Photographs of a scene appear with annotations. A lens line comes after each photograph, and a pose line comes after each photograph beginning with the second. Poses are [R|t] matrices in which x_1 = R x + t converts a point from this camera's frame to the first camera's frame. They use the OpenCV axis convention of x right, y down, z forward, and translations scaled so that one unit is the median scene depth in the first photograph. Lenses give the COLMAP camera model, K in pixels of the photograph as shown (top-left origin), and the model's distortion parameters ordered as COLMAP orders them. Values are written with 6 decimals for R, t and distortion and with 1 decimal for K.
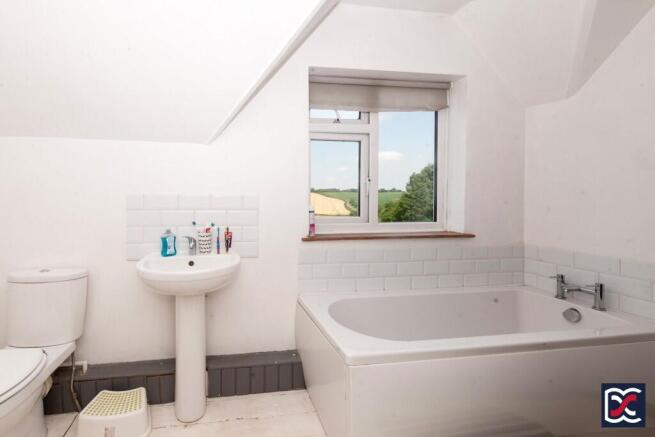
lens RADIAL K [[255.7, 0, 327.3], [0, 255.7, 202.3], [0, 0, 1]] dist [0.007049, 0.000239]
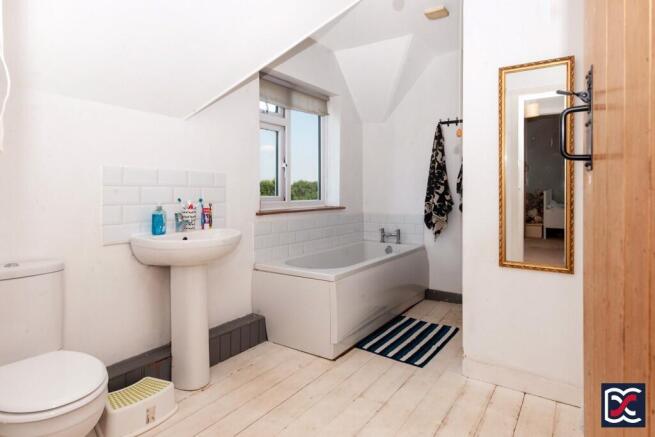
lens RADIAL K [[385.0, 0, 327.4], [0, 385.0, 193.0], [0, 0, 1]] dist [0.000342, -0.000392]
pose [[0.655368, -0.000932, 0.755309, -1.183071], [0.015427, 0.999807, -0.012152, 0.076736], [-0.755152, 0.019616, 0.655256, -0.360576]]
